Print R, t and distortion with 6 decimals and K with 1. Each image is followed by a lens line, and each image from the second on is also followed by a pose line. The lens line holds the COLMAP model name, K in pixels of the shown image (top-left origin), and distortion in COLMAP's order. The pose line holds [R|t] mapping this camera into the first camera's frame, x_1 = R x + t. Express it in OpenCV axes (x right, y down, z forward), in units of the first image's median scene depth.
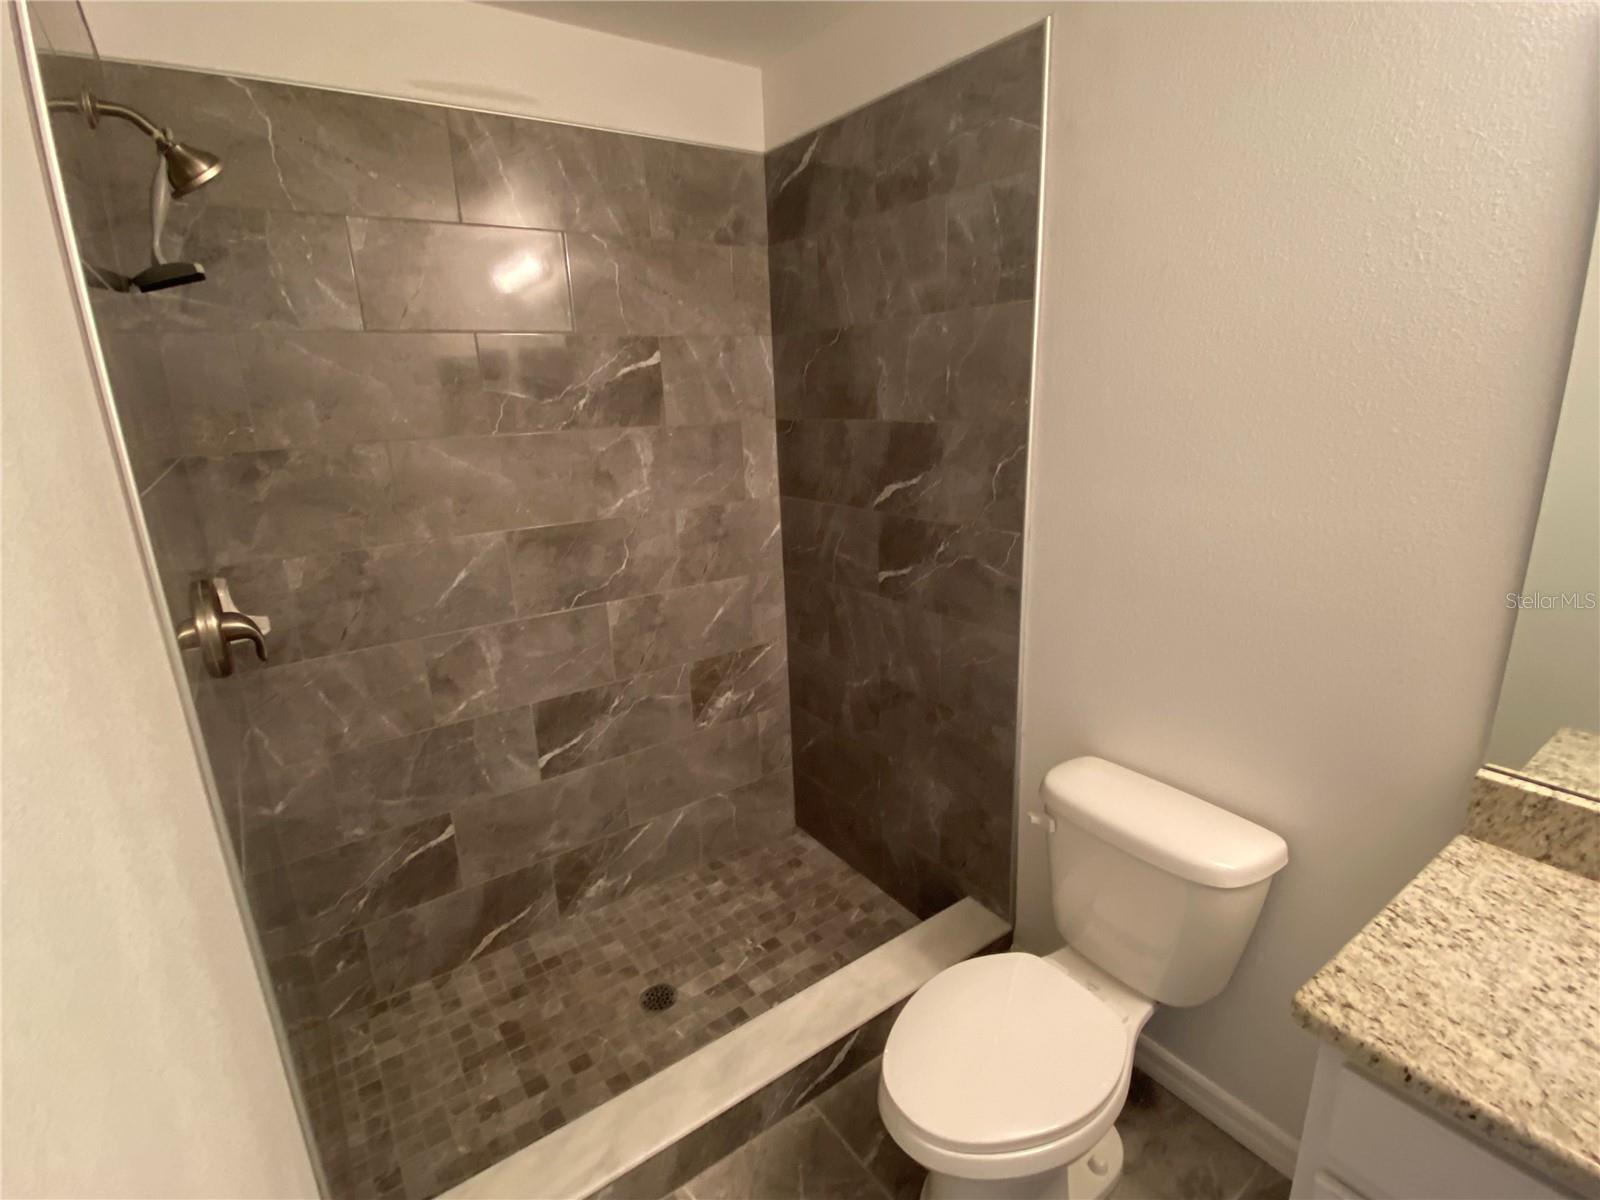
lens RADIAL K [[777.7, 0, 808.1], [0, 777.7, 606.2], [0, 0, 1]] dist [0.040624, -0.030919]
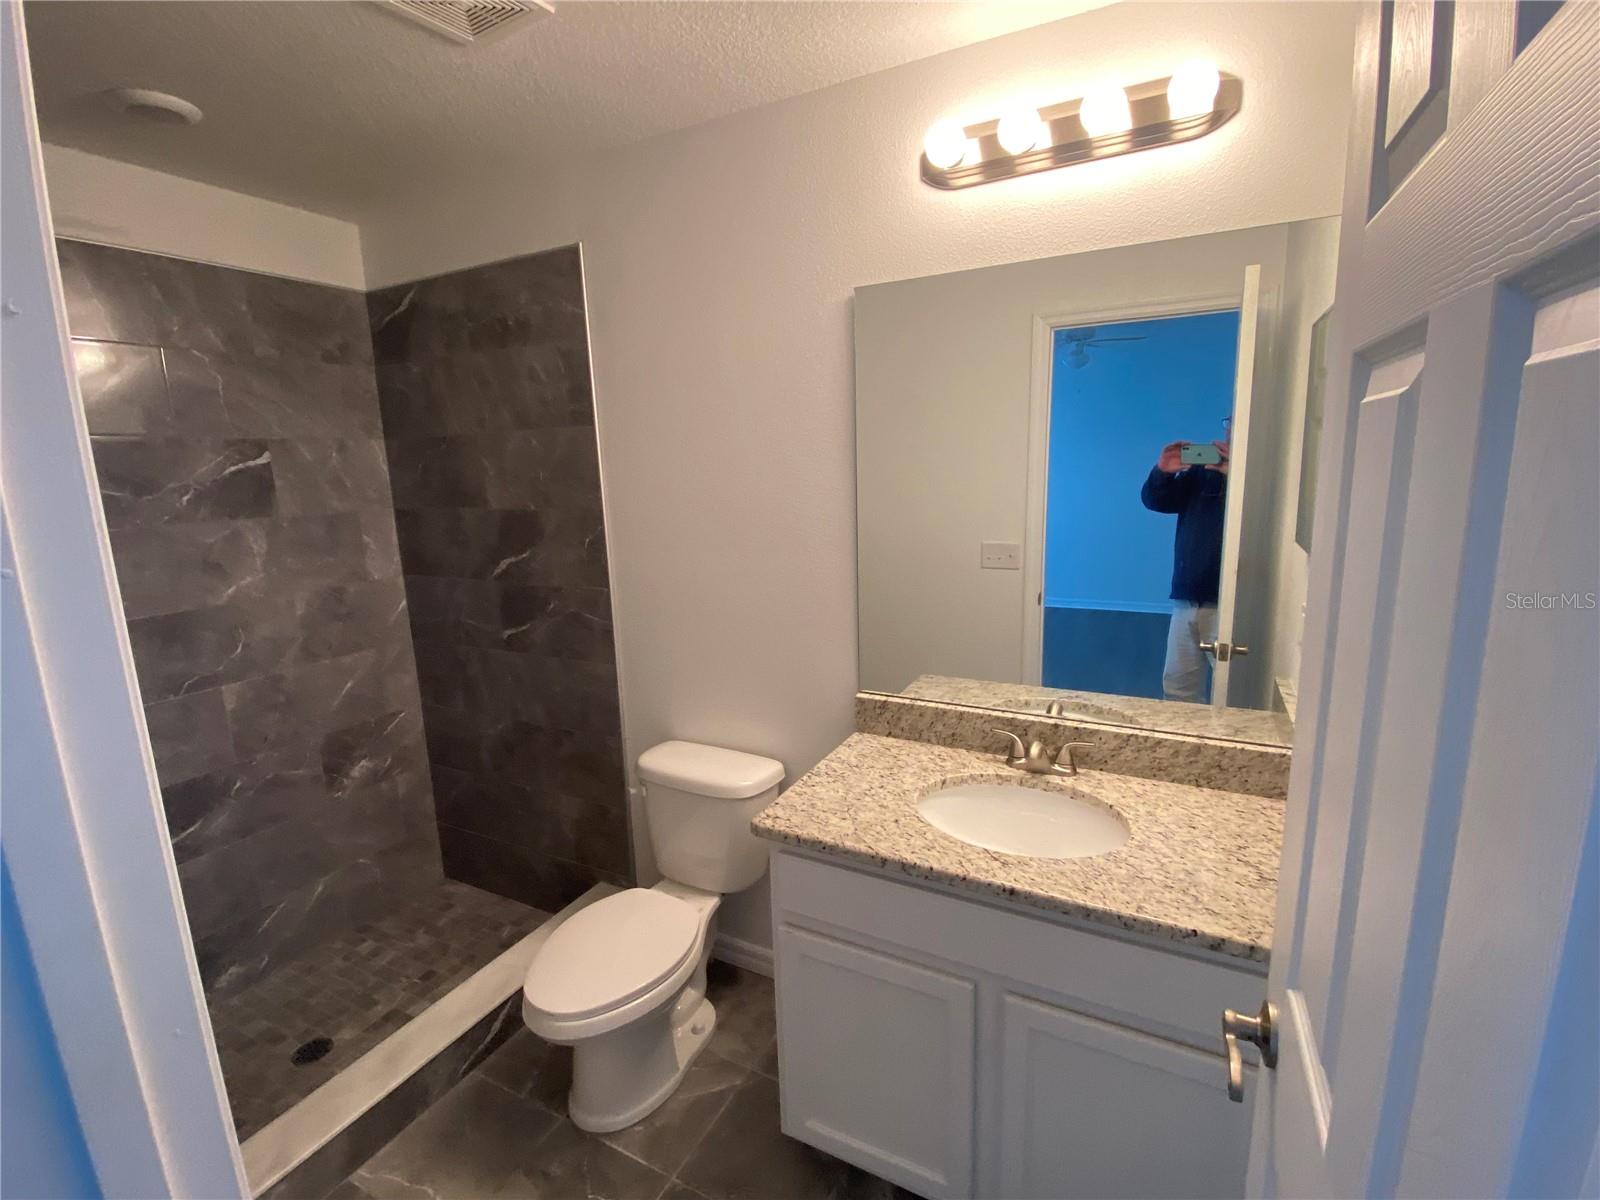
lens RADIAL K [[731.7, 0, 800.0], [0, 731.7, 600.0], [0, 0, 1]] dist [0.038524, -0.035642]
pose [[0.895715, -0.076795, 0.437947, 0.008627], [0.122386, 0.989507, -0.076797, 0.055072], [-0.427454, 0.122387, 0.895715, -0.239152]]
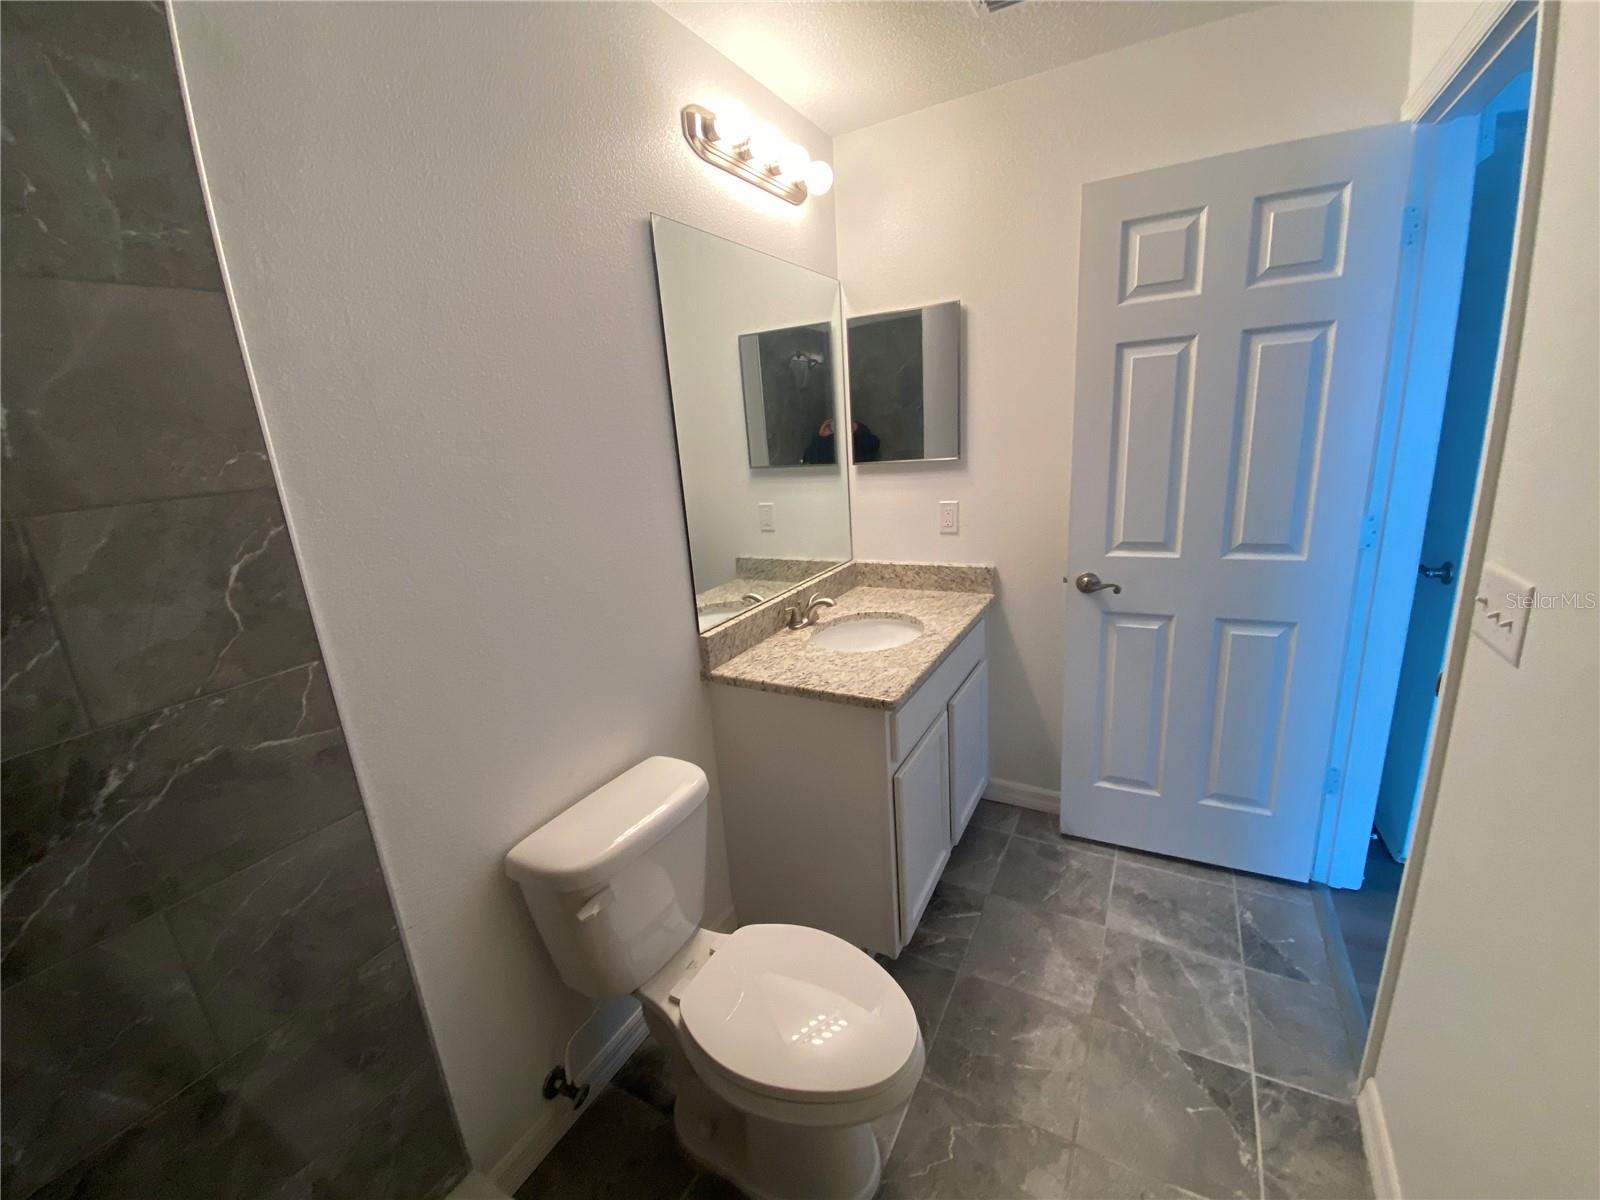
lens RADIAL K [[644.0, 0, 800.0], [0, 644.0, 600.0], [0, 0, 1]] dist [0.053806, -0.042977]
pose [[-0.436718, -0.168535, 0.883670, -0.285063], [0.321246, 0.888311, 0.328183, -0.145287], [-0.840284, 0.427199, -0.333800, 0.648664]]
